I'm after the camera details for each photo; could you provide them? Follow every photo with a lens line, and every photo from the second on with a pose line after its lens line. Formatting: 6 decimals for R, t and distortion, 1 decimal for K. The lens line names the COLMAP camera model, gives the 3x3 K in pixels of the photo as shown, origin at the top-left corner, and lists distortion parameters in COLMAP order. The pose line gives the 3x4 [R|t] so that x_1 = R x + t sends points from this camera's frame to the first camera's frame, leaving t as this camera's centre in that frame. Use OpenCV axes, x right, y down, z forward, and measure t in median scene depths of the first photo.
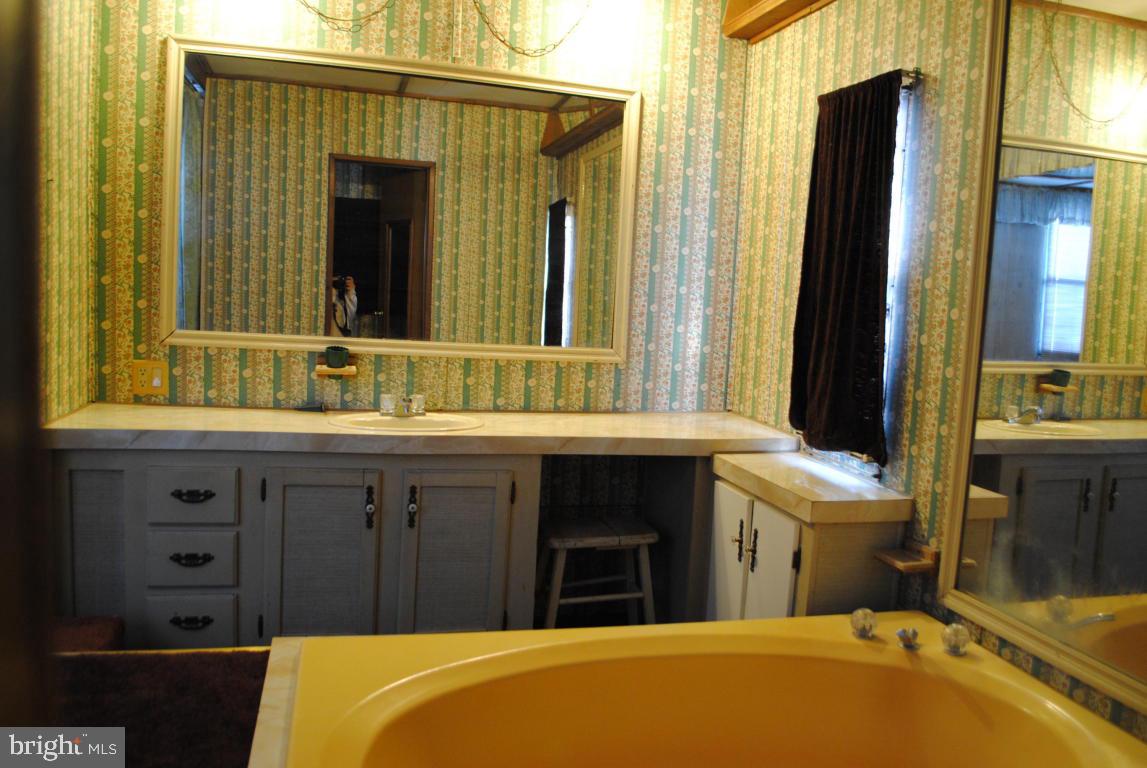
lens RADIAL K [[906.9, 0, 591.7], [0, 906.9, 392.2], [0, 0, 1]] dist [-0.084066, 0.011042]
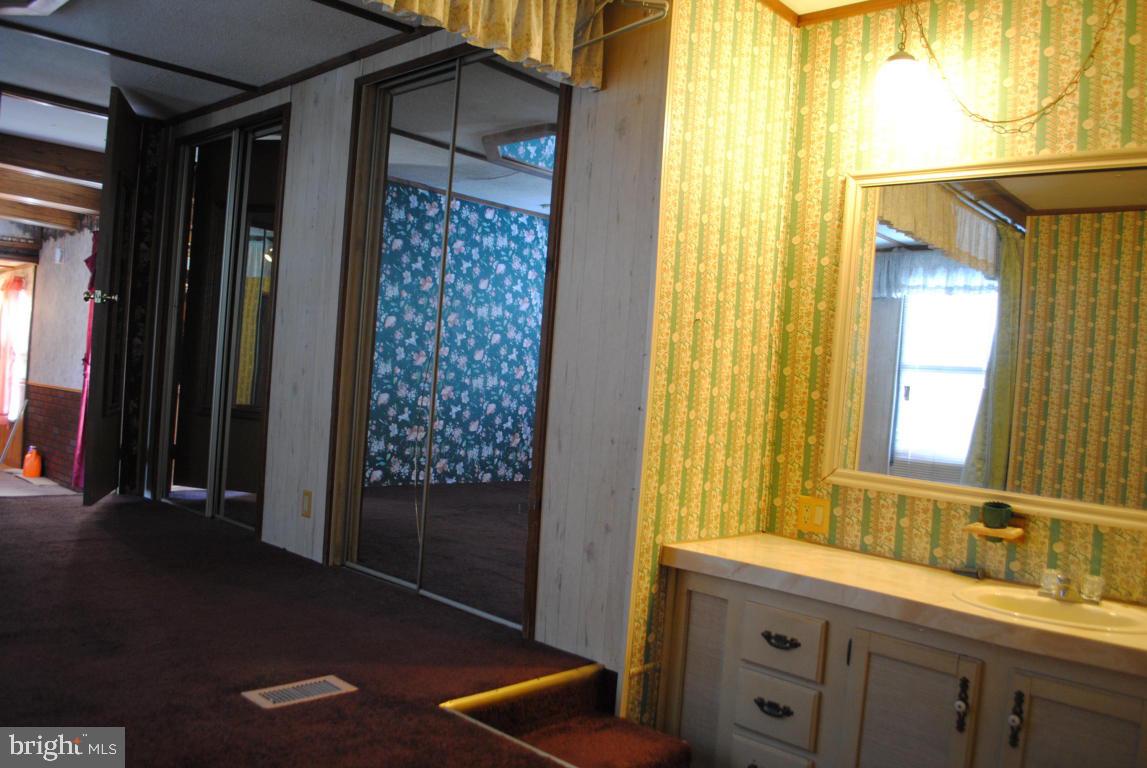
lens RADIAL K [[903.6, 0, 573.5], [0, 903.6, 384.0], [0, 0, 1]] dist [-0.099650, 0.016024]
pose [[0.528494, -0.012729, -0.848841, 0.206502], [-0.140858, 0.984713, -0.102465, -0.020487], [0.837169, 0.173719, 0.518622, 0.241705]]
